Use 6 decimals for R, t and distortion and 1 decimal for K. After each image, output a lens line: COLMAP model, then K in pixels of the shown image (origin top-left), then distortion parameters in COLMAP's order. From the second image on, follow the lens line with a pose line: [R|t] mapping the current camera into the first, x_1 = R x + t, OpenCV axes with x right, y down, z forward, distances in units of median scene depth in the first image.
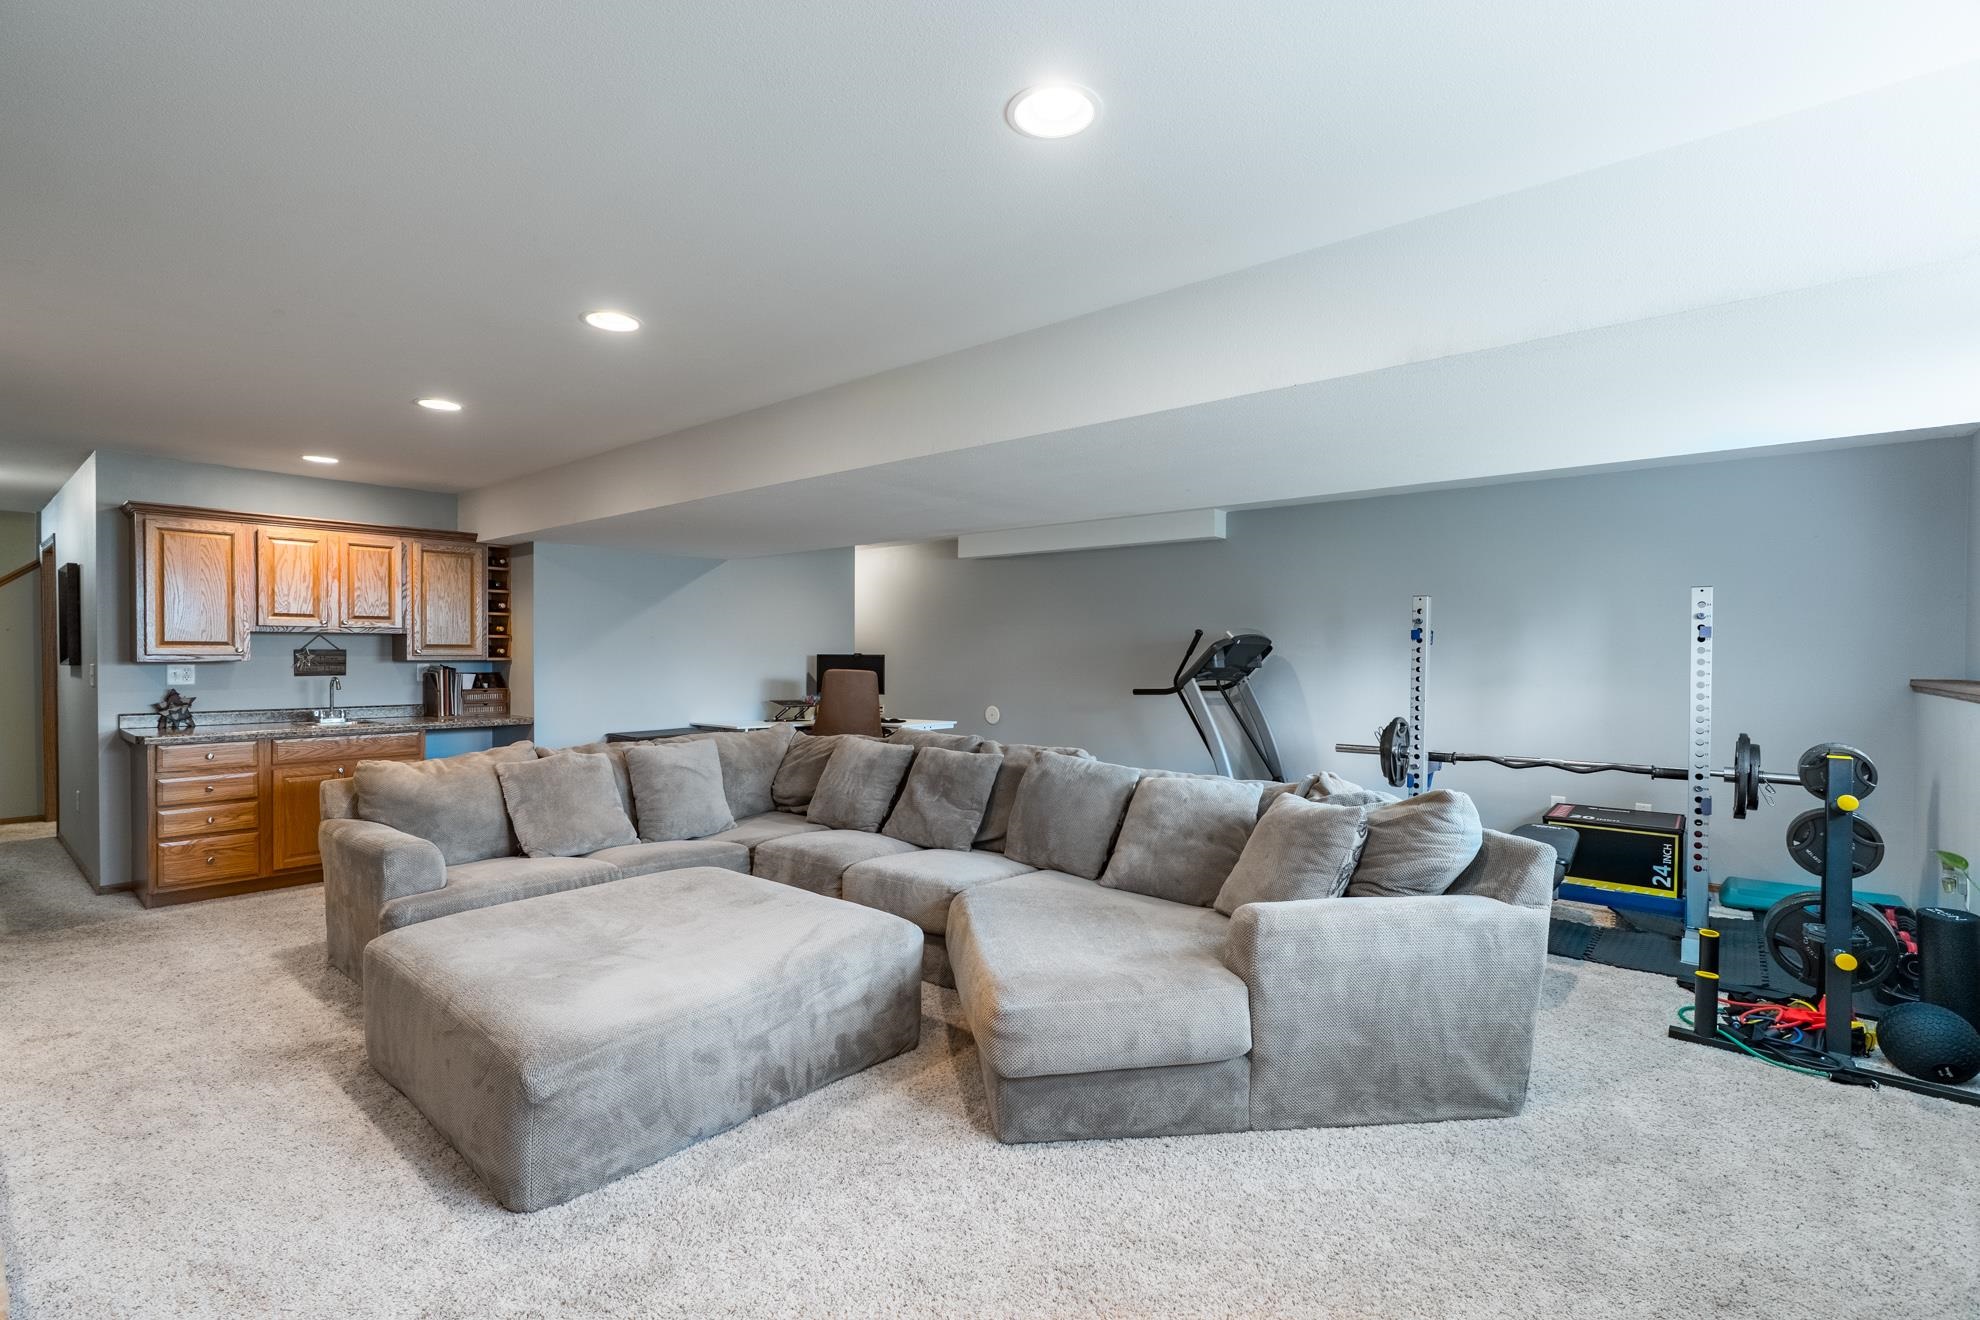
lens RADIAL K [[916.0, 0, 1000.6], [0, 916.0, 662.4], [0, 0, 1]] dist [-0.008511, 0.002337]
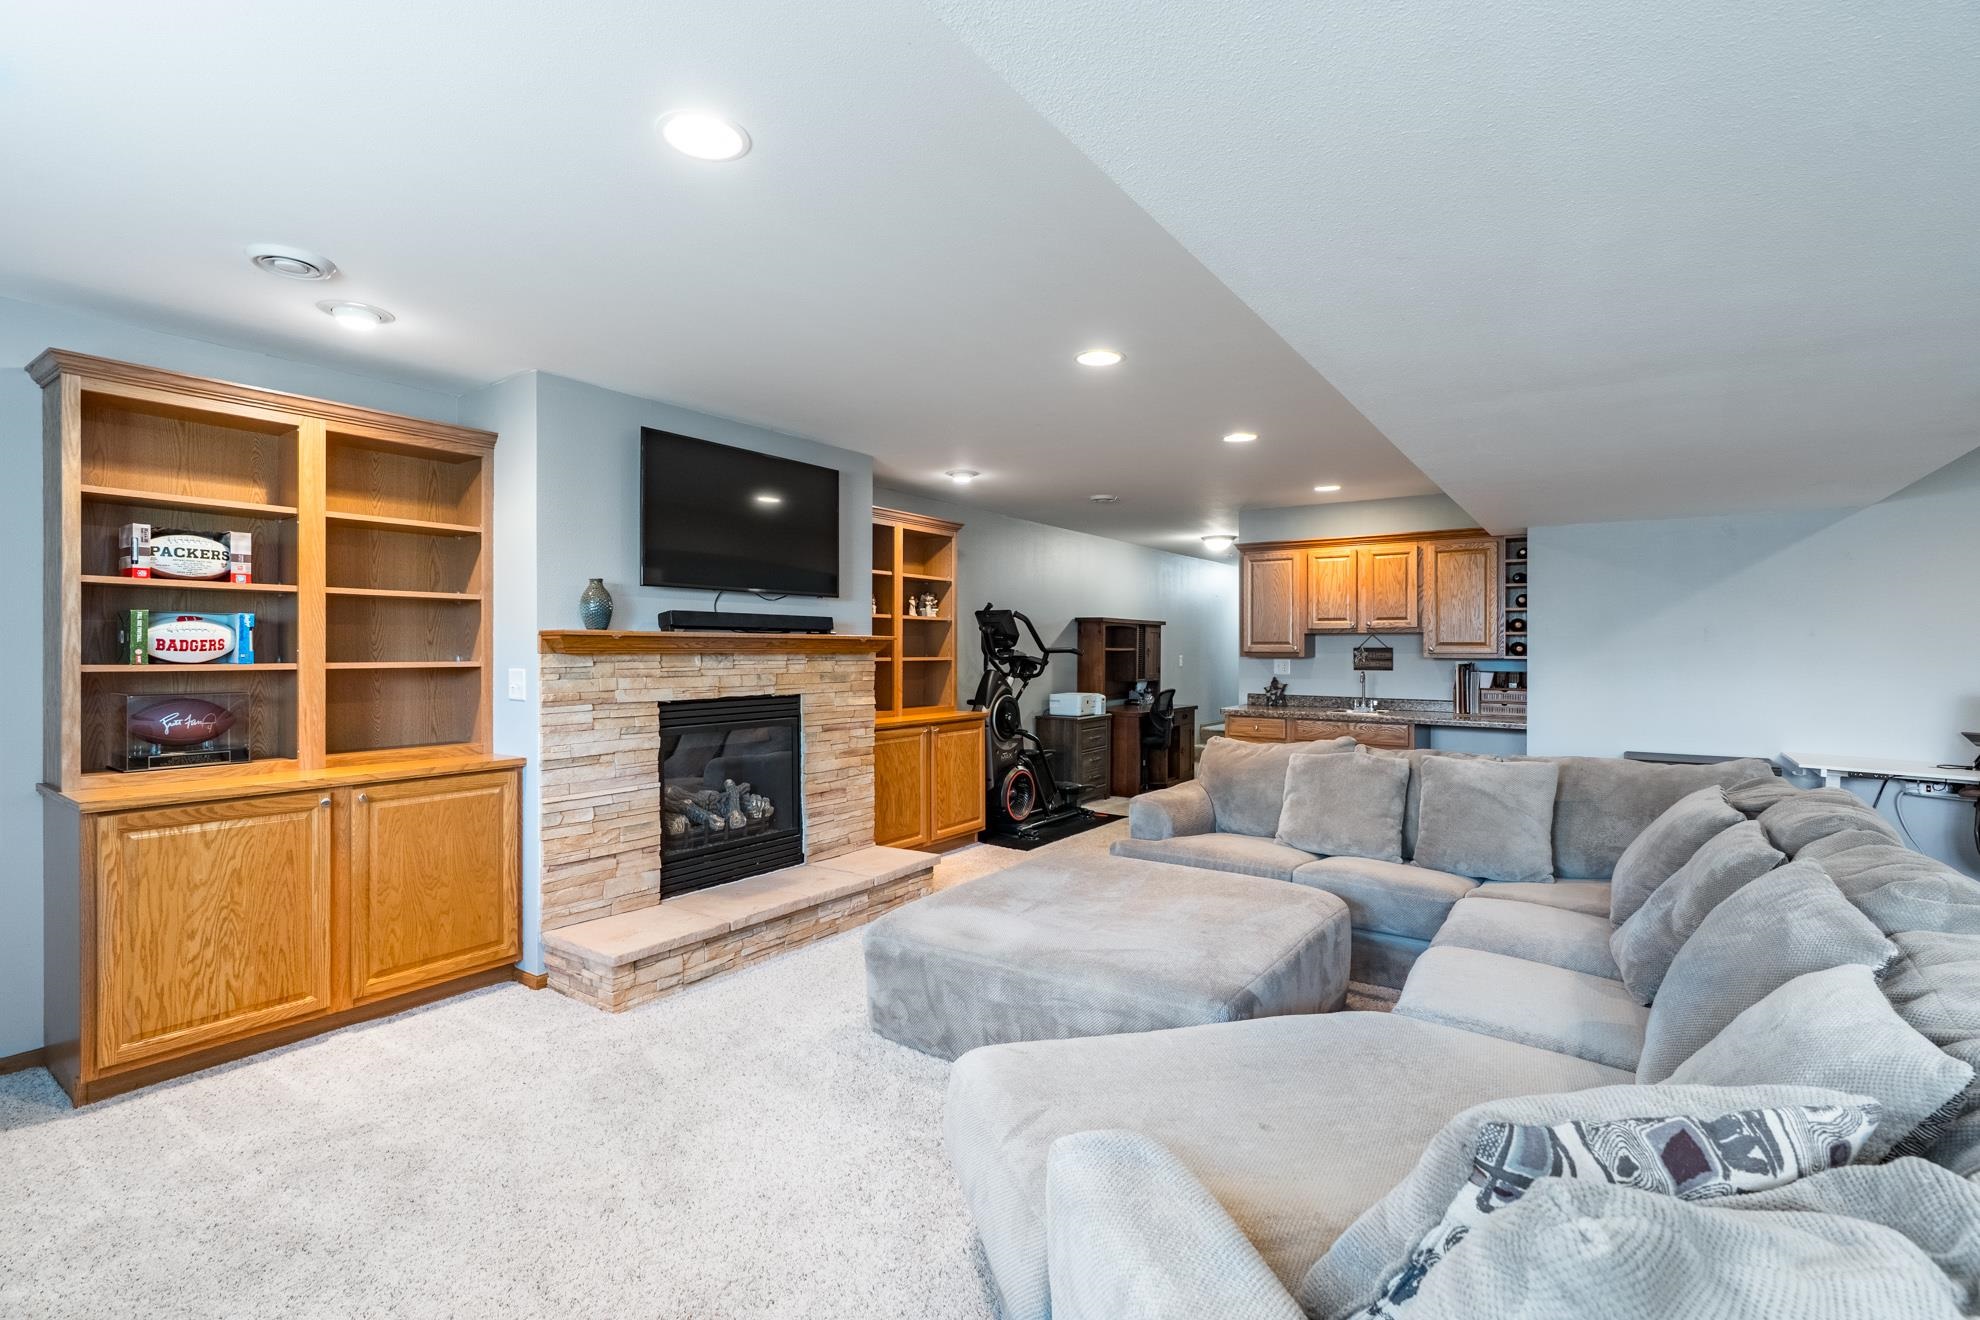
lens RADIAL K [[916.0, 0, 970.4], [0, 916.0, 641.8], [0, 0, 1]] dist [-0.008511, 0.002337]
pose [[0.074594, -0.008419, -0.997178, 0.369308], [-0.013080, 0.999870, -0.009420, -0.003662], [0.997128, 0.013745, 0.074475, 0.403502]]
